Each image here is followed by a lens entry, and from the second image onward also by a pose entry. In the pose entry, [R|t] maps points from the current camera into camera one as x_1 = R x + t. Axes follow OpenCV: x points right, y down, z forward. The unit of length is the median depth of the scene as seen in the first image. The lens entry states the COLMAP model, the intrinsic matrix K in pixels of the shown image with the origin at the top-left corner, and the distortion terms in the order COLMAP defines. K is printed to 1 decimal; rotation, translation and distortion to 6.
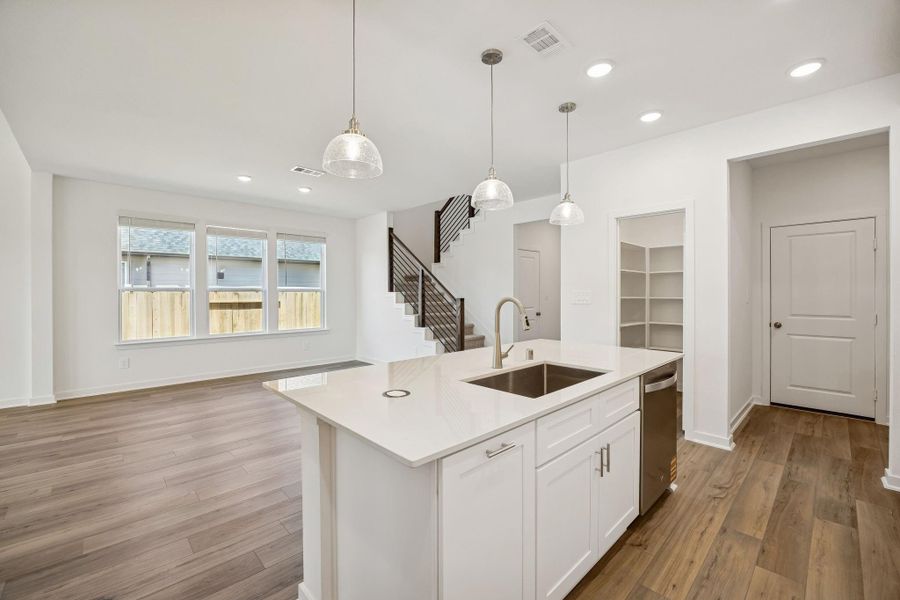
lens RADIAL K [[373.1, 0, 452.4], [0, 373.1, 298.0], [0, 0, 1]] dist [-0.013088, -0.000244]
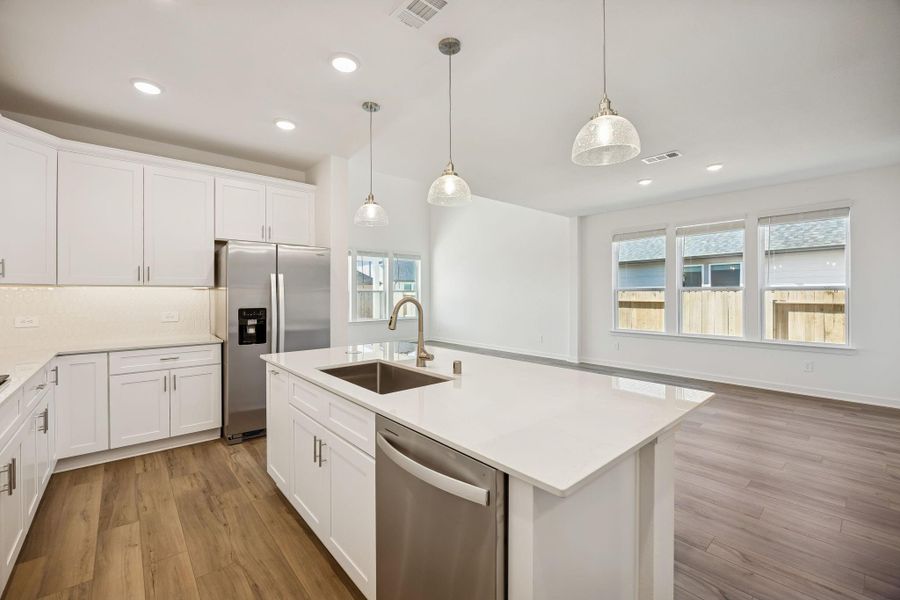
lens RADIAL K [[373.1, 0, 442.7], [0, 373.1, 297.3], [0, 0, 1]] dist [-0.013088, -0.000244]
pose [[-0.060955, 0.010000, -0.998090, 0.407025], [-0.008625, 0.999907, 0.010545, -0.005629], [0.998103, 0.009251, -0.060864, 0.397894]]
